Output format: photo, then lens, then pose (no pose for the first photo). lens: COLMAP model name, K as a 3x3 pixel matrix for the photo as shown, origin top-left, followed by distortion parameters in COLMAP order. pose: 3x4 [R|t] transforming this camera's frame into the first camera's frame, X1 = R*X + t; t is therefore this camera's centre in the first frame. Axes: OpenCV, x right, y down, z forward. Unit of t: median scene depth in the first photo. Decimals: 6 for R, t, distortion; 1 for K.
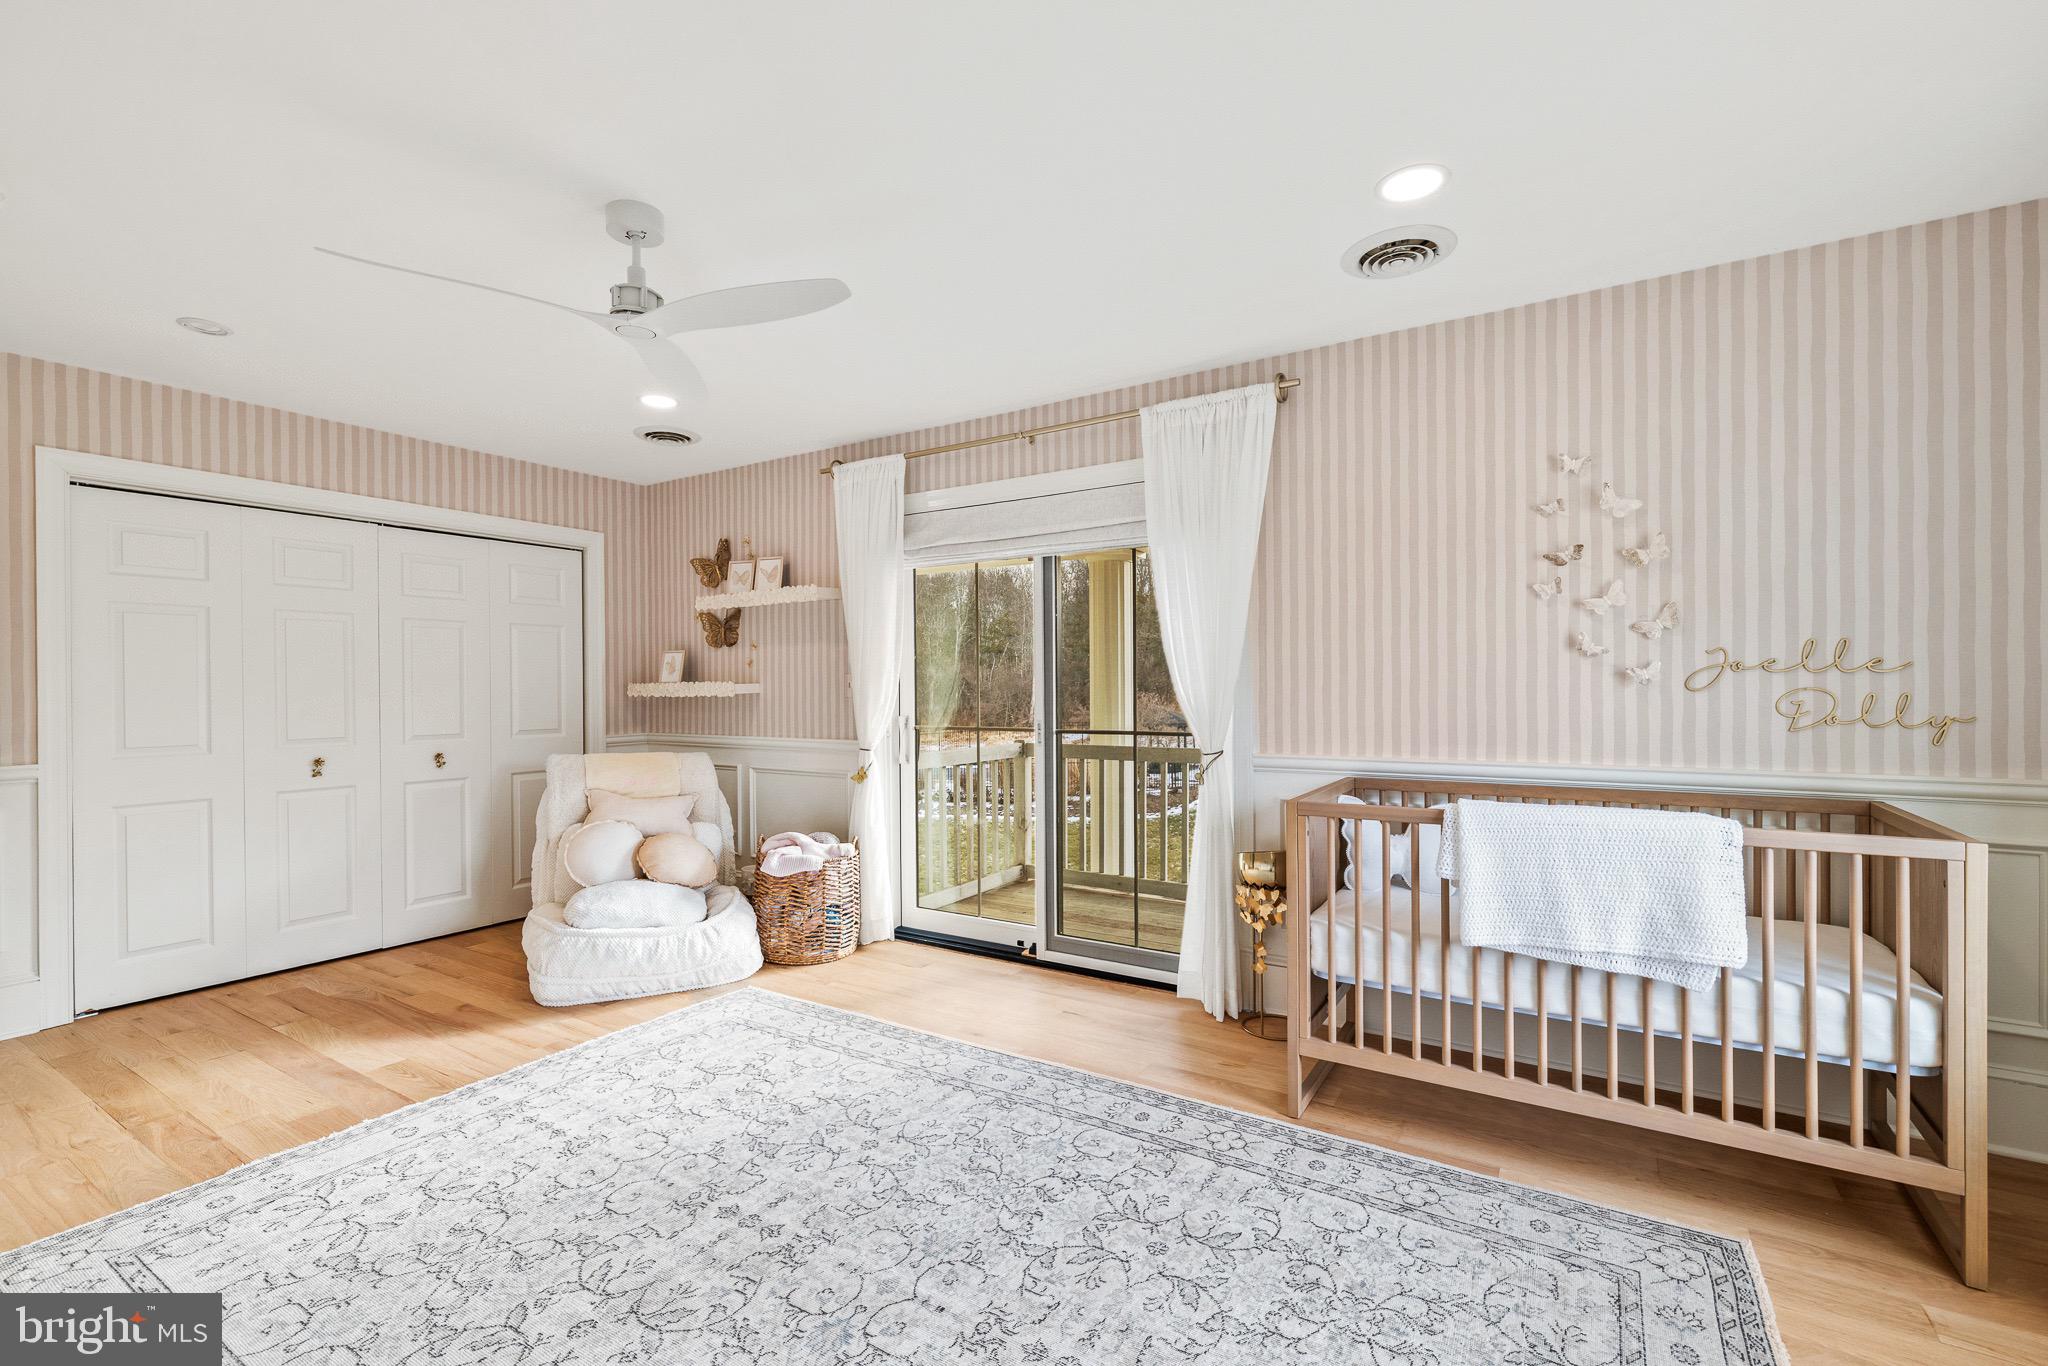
lens RADIAL K [[889.3, 0, 1024.0], [0, 889.3, 683.0], [0, 0, 1]] dist [-0.000015, 0.000029]
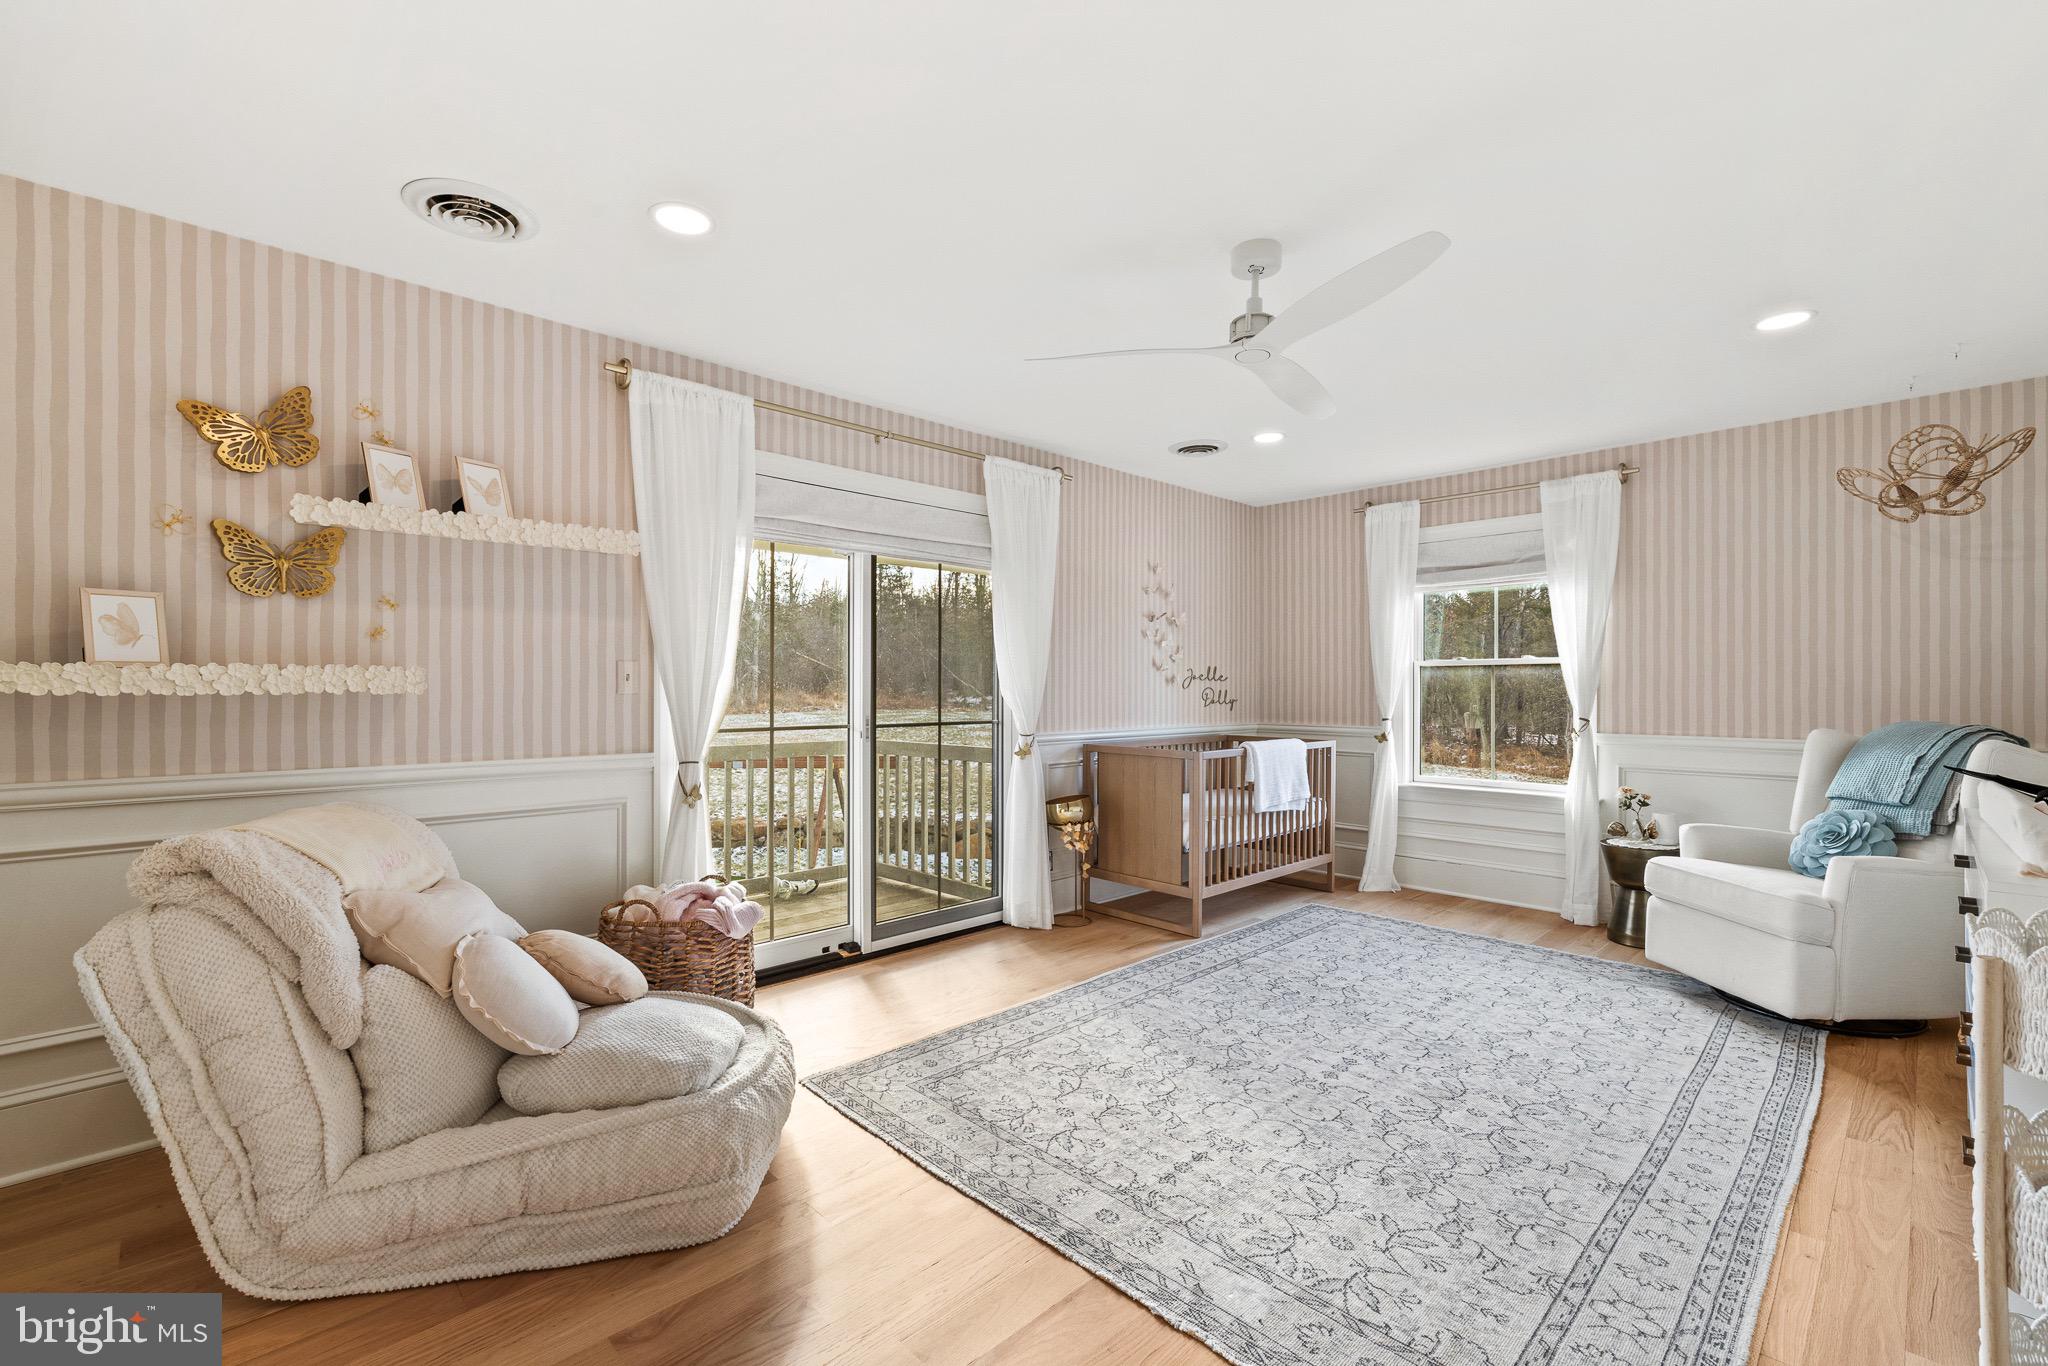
lens RADIAL K [[869.2, 0, 1024.0], [0, 869.2, 683.0], [0, 0, 1]] dist [0.015142, 0.000105]
pose [[0.243494, 0.007253, 0.969875, -1.382731], [-0.013456, 0.999901, -0.004099, 0.009244], [-0.969809, -0.012052, 0.243567, 0.903784]]
